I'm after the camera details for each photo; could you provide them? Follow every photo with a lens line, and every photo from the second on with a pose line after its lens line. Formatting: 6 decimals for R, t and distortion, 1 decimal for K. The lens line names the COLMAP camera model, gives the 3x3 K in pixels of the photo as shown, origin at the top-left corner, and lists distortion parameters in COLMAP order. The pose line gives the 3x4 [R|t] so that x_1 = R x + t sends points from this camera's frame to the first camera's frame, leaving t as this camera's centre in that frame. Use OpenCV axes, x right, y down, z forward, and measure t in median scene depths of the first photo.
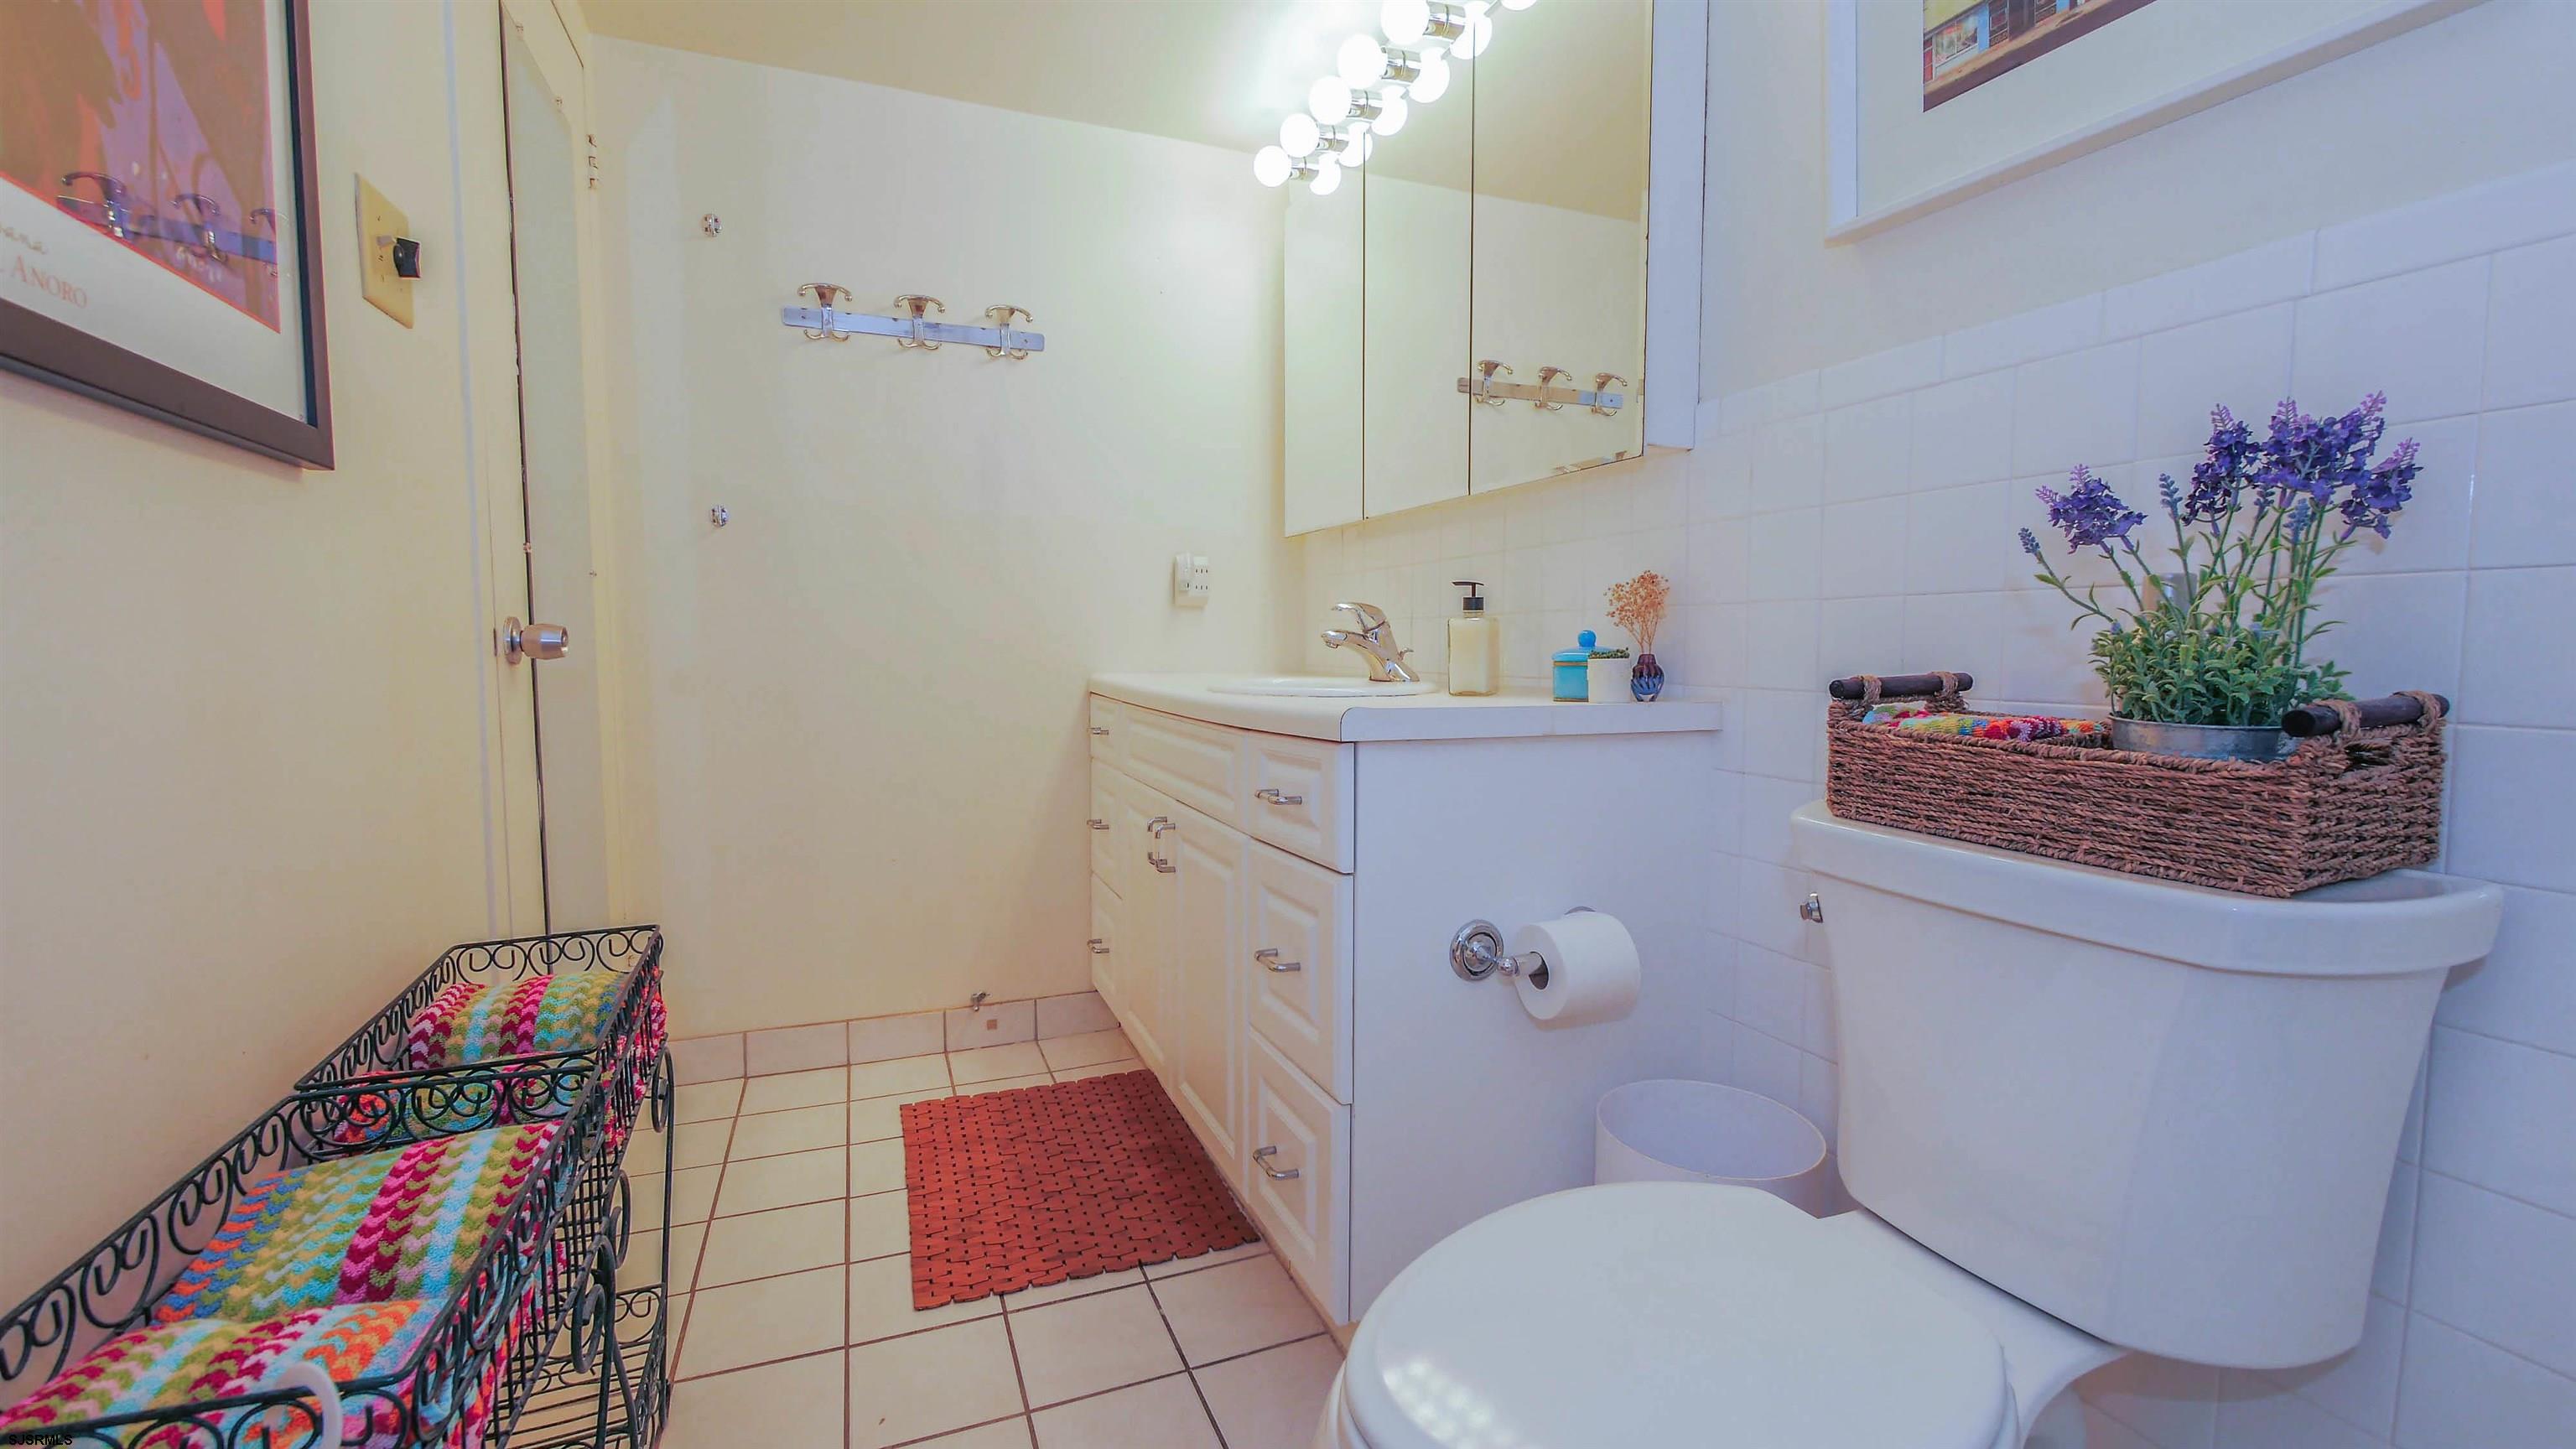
lens RADIAL K [[1062.1, 0, 1273.7], [0, 1062.1, 715.8], [0, 0, 1]] dist [-0.006953, 0.000512]
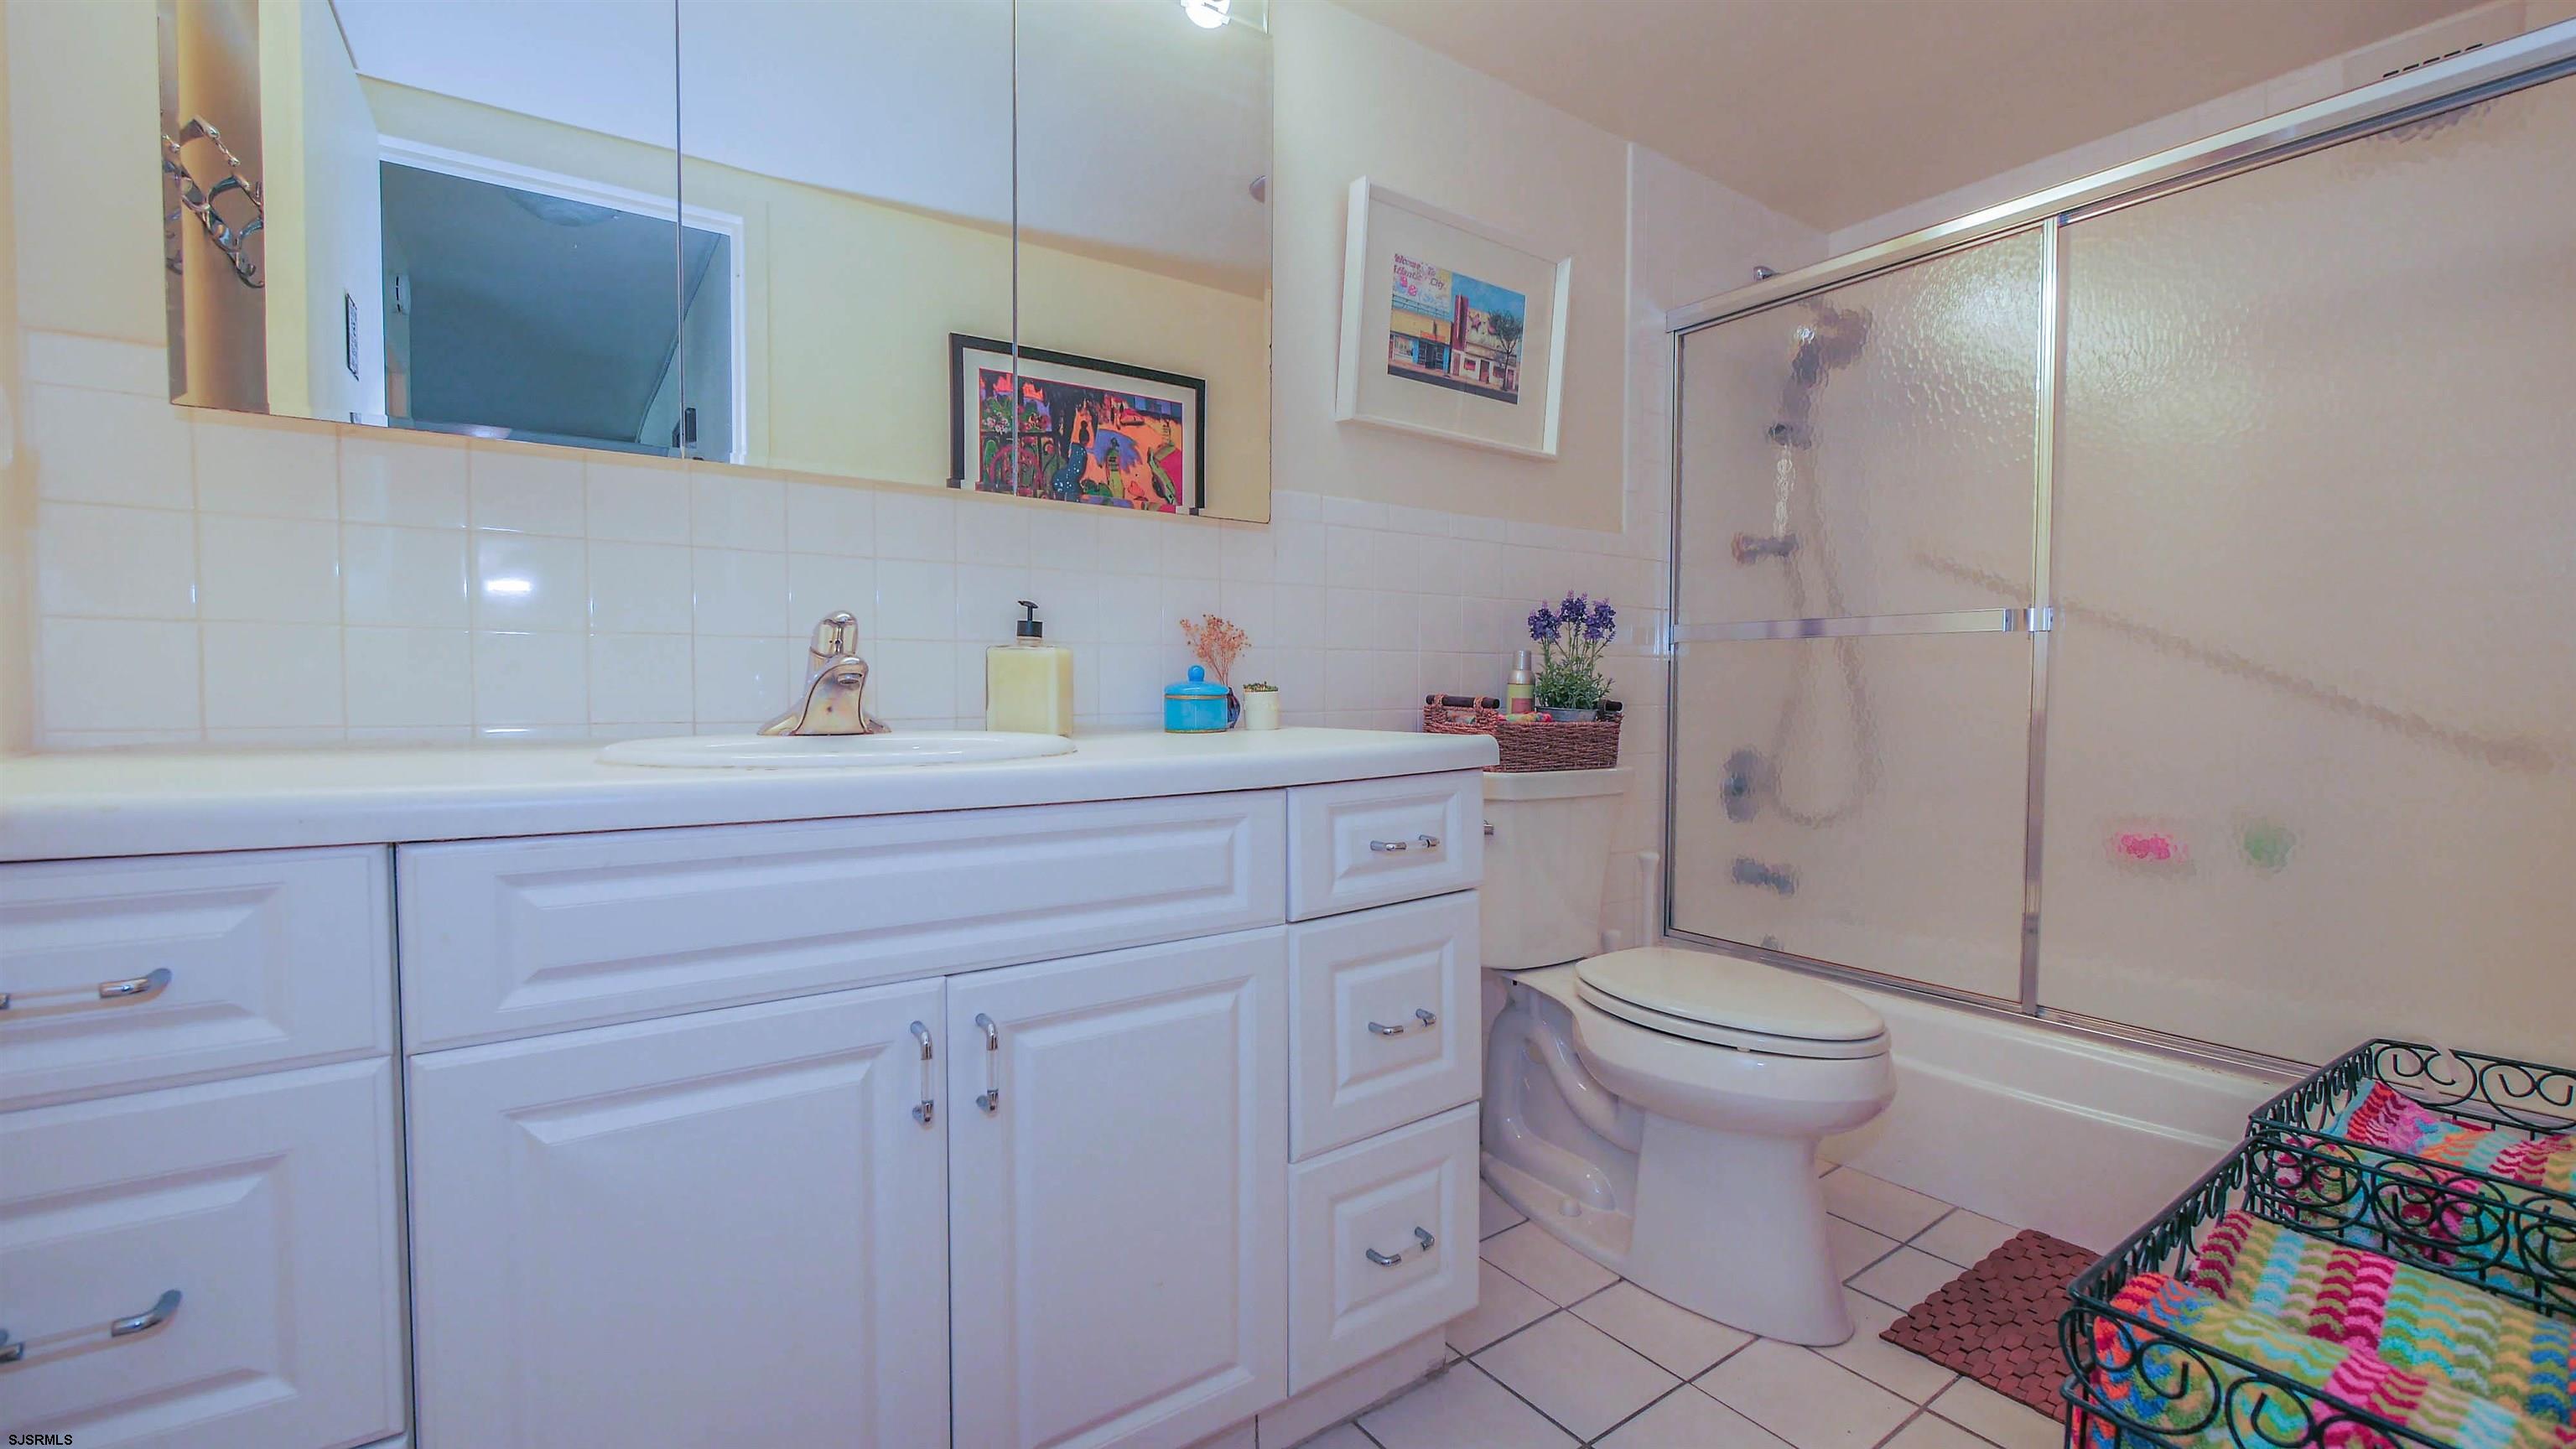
lens RADIAL K [[1062.1, 0, 1273.7], [0, 1062.1, 715.8], [0, 0, 1]] dist [-0.006953, 0.000512]
pose [[-0.235916, -0.023672, 0.971485, -1.096897], [0.069038, 0.996769, 0.041054, -0.099992], [-0.969318, 0.076755, -0.233520, 1.706624]]
